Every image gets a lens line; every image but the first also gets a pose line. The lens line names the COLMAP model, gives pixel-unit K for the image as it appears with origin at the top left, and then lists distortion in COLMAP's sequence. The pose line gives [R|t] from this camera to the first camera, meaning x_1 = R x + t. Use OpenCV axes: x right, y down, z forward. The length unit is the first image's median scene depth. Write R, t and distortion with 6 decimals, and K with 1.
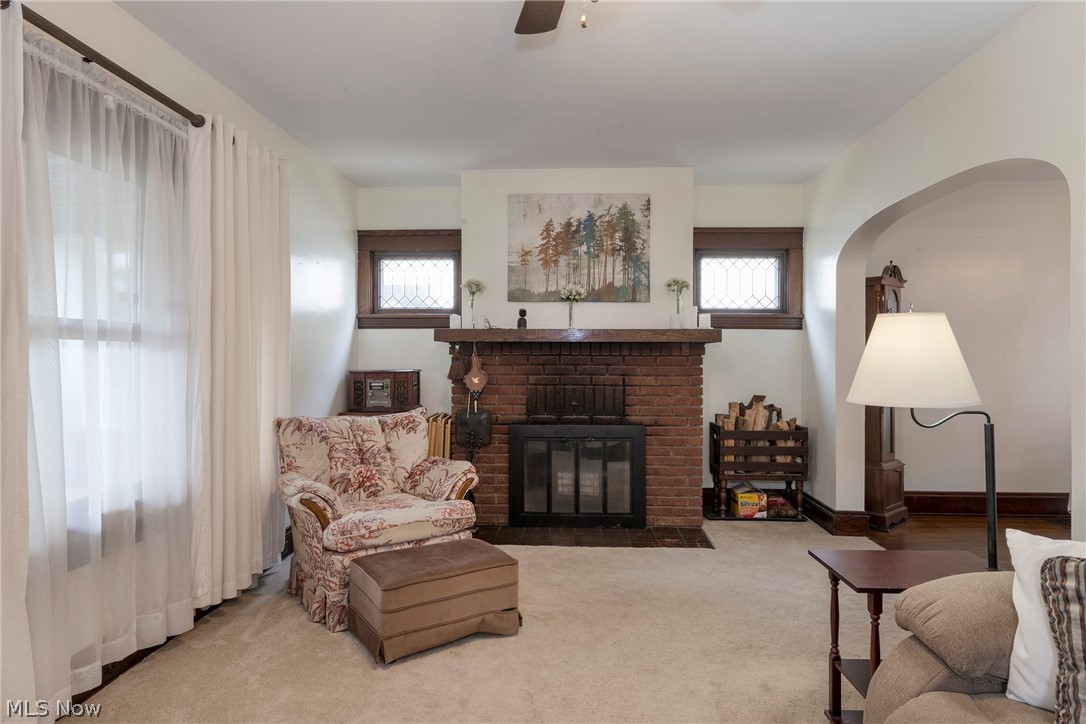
lens RADIAL K [[662.6, 0, 543.0], [0, 662.6, 362.0], [0, 0, 1]] dist [0.035847, -0.028952]
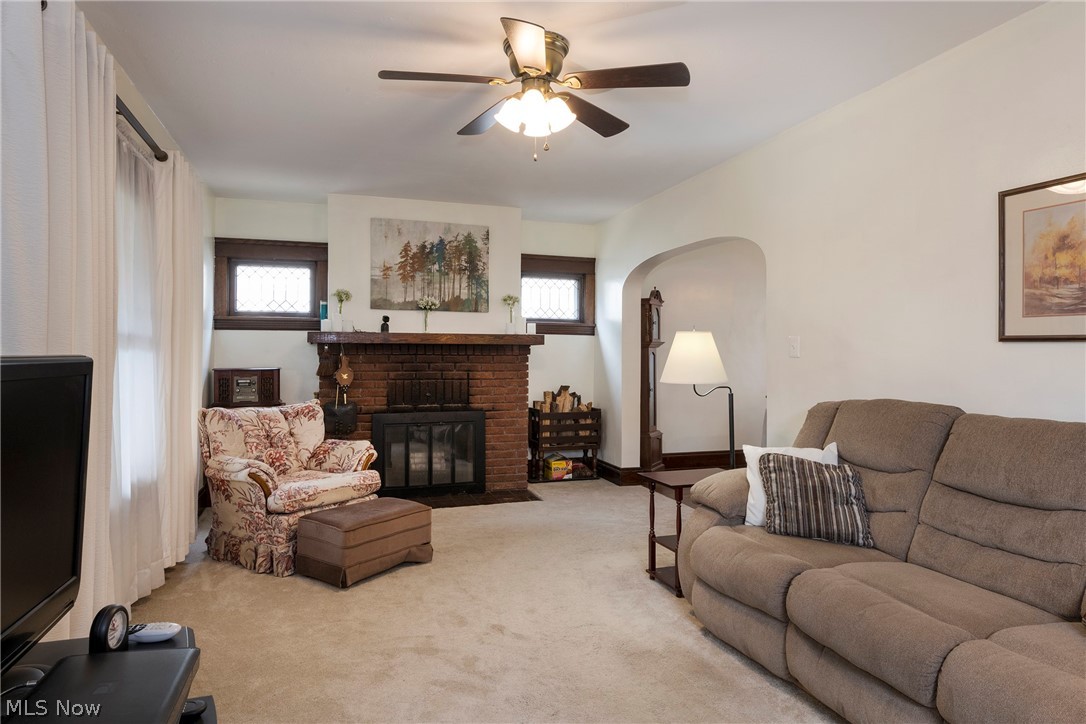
lens RADIAL K [[662.6, 0, 543.0], [0, 662.6, 362.0], [0, 0, 1]] dist [0.035847, -0.028952]
pose [[0.935218, -0.003355, 0.354055, -0.188657], [0.002907, 0.999994, 0.001798, 0.001629], [-0.354059, -0.000653, 0.935223, -0.212251]]
